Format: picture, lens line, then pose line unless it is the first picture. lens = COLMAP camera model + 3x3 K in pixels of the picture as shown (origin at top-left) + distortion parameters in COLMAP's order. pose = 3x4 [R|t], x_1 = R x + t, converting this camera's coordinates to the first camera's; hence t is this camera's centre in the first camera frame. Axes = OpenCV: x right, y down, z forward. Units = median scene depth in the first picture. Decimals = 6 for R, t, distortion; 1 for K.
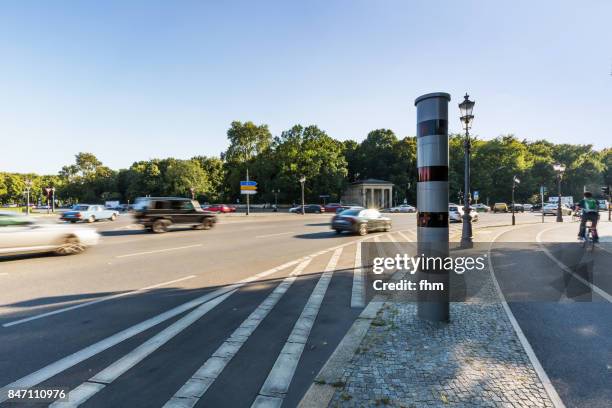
lens RADIAL K [[851.4, 0, 306.0], [0, 851.4, 204.0], [0, 0, 1]] dist [0.221846, 0.084601]
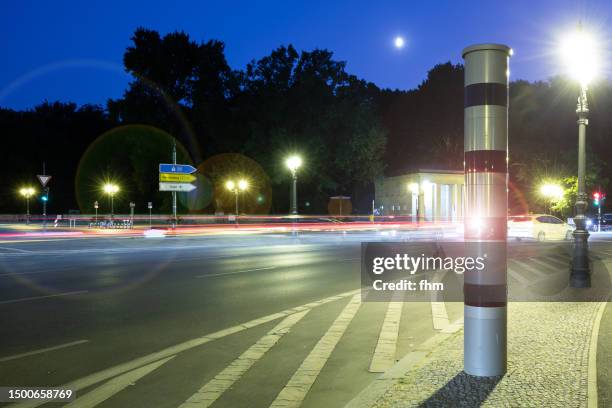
lens RADIAL K [[851.4, 0, 306.0], [0, 851.4, 204.0], [0, 0, 1]] dist [0.221846, 0.084601]
pose [[0.999732, 0.021356, 0.008912, -0.001458], [-0.021503, 0.999630, 0.016683, -0.013771], [-0.008552, -0.016871, 0.999821, 0.523699]]
